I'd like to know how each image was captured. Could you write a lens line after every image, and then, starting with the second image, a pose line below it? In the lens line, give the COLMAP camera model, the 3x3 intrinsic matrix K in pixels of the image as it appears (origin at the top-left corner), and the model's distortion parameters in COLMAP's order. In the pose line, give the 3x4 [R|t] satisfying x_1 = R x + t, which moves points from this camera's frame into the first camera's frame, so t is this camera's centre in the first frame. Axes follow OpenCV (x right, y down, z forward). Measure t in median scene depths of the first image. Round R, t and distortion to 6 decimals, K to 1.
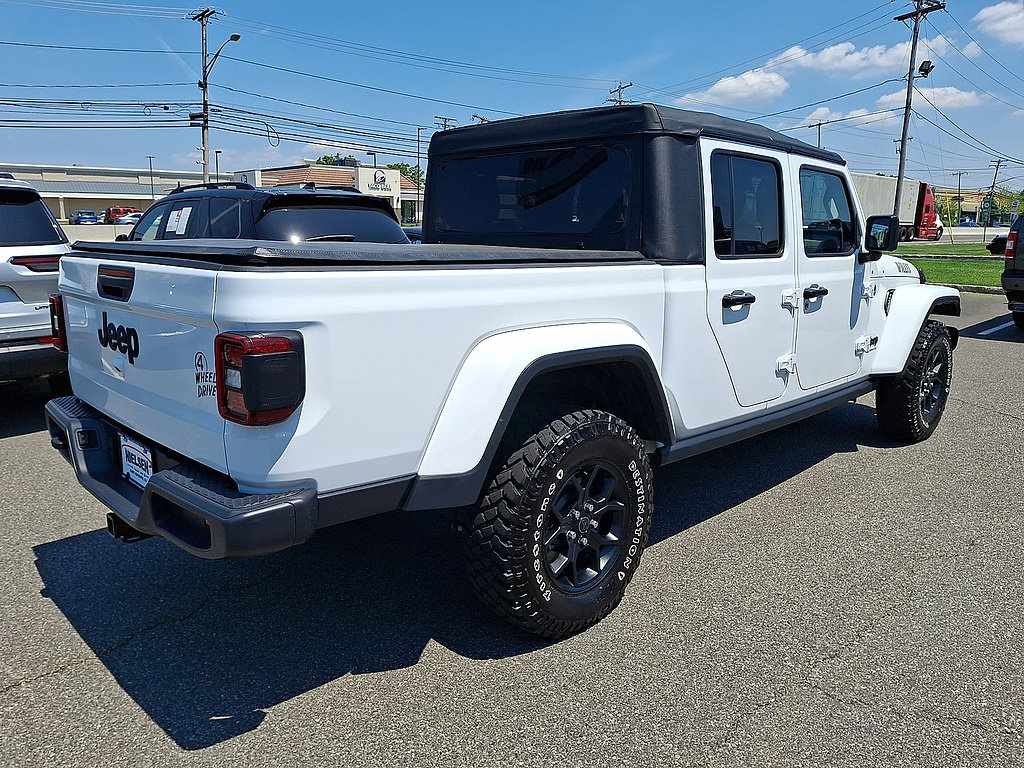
lens RADIAL K [[766.9, 0, 505.1], [0, 766.9, 389.9], [0, 0, 1]] dist [0.031515, -0.046448]
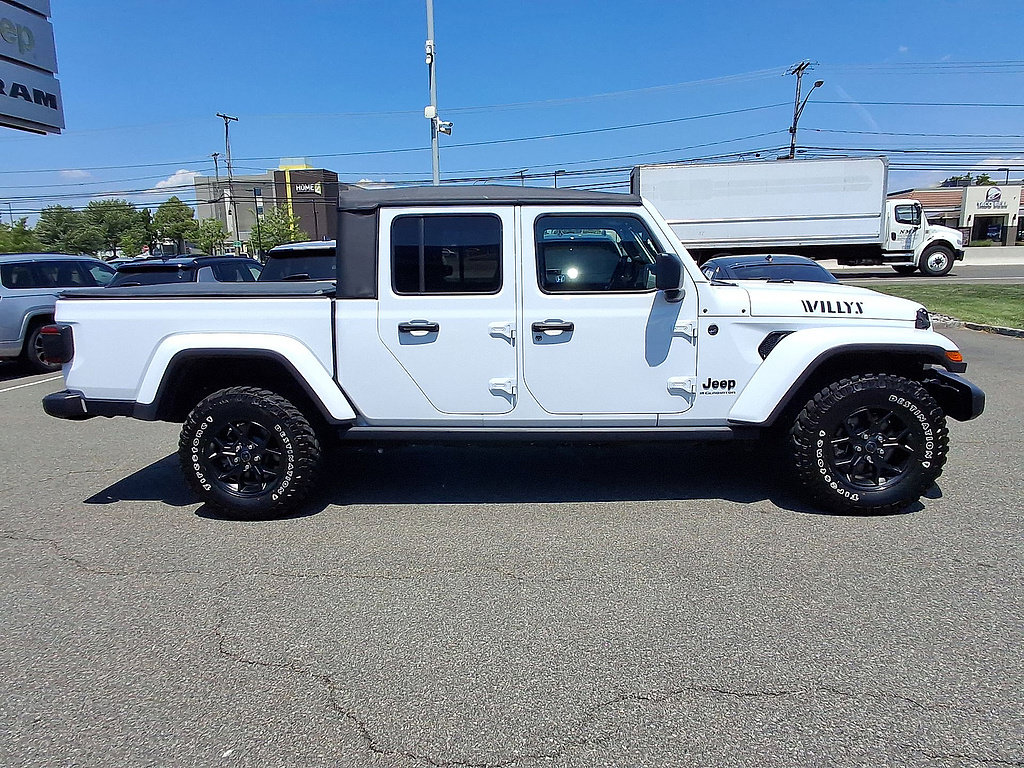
lens RADIAL K [[680.2, 0, 504.0], [0, 680.2, 381.3], [0, 0, 1]] dist [0.010548, -0.010315]
pose [[0.666921, 0.112028, -0.736659, 1.096977], [-0.127514, 0.991209, 0.035297, -0.074476], [0.734137, 0.070394, 0.675343, 0.291526]]
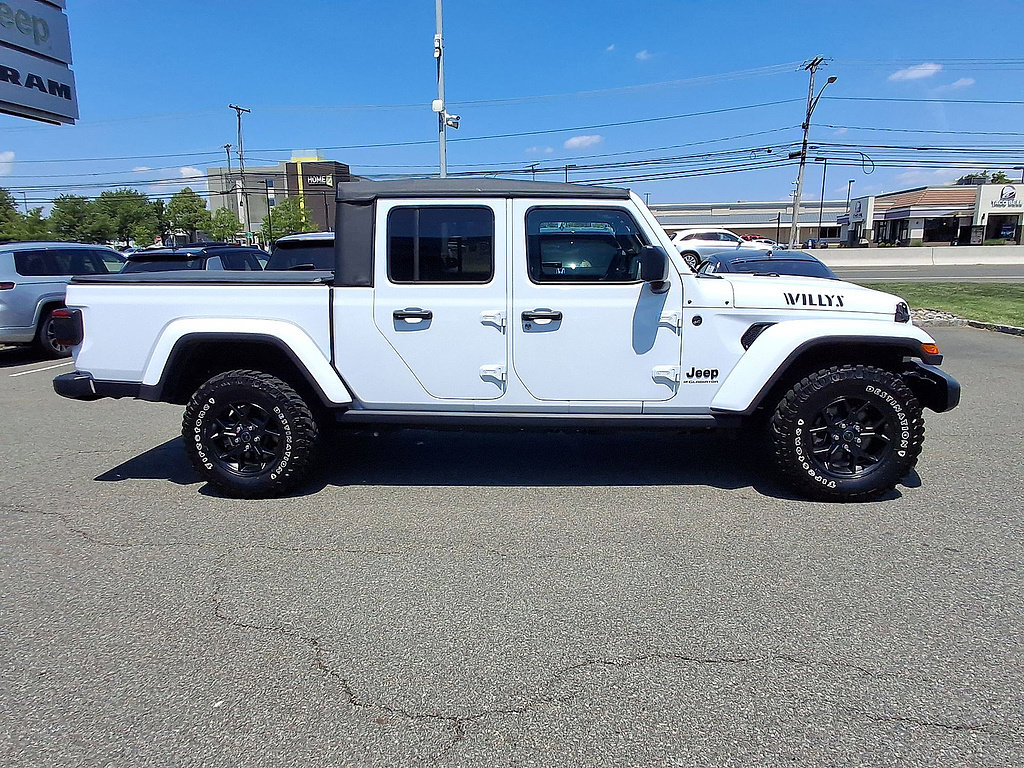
lens RADIAL K [[680.2, 0, 504.7], [0, 680.2, 381.4], [0, 0, 1]] dist [0.010548, -0.010315]
pose [[0.655762, 0.126858, -0.744233, 1.144897], [-0.139855, 0.989132, 0.045373, -0.068202], [0.741901, 0.074331, 0.666377, 0.289355]]
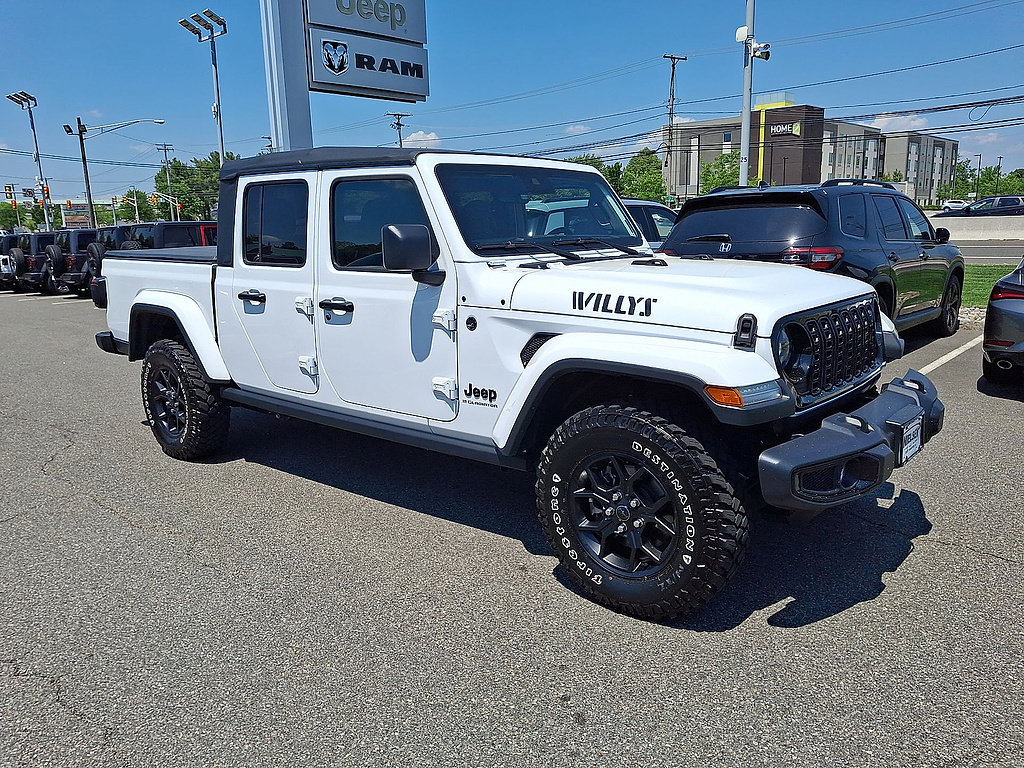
lens RADIAL K [[766.9, 0, 511.9], [0, 766.9, 397.9], [0, 0, 1]] dist [0.031515, -0.046448]
pose [[0.090489, 0.212103, -0.973049, 1.436824], [-0.183518, 0.963876, 0.193038, -0.247454], [0.978843, 0.161105, 0.126145, 1.125498]]
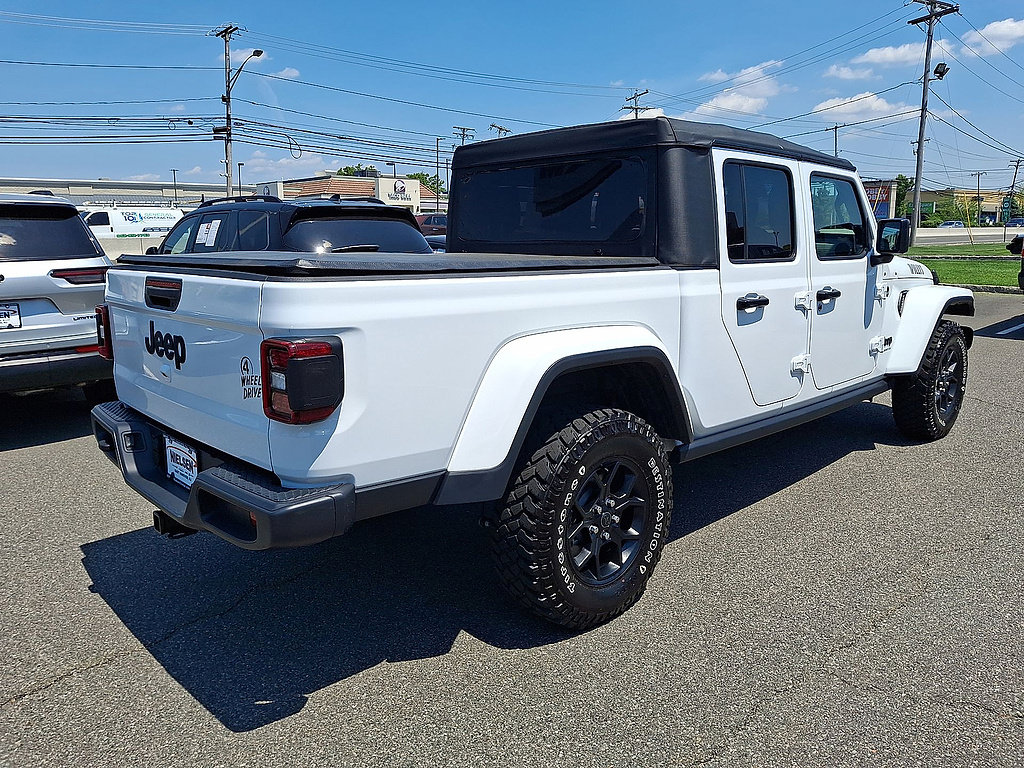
lens RADIAL K [[766.9, 0, 512.9], [0, 766.9, 374.9], [0, 0, 1]] dist [0.031515, -0.046448]
pose [[0.999812, -0.011007, -0.015945, -0.003188], [0.010570, 0.999573, -0.027239, 0.004700], [0.016238, 0.027066, 0.999502, -0.033252]]
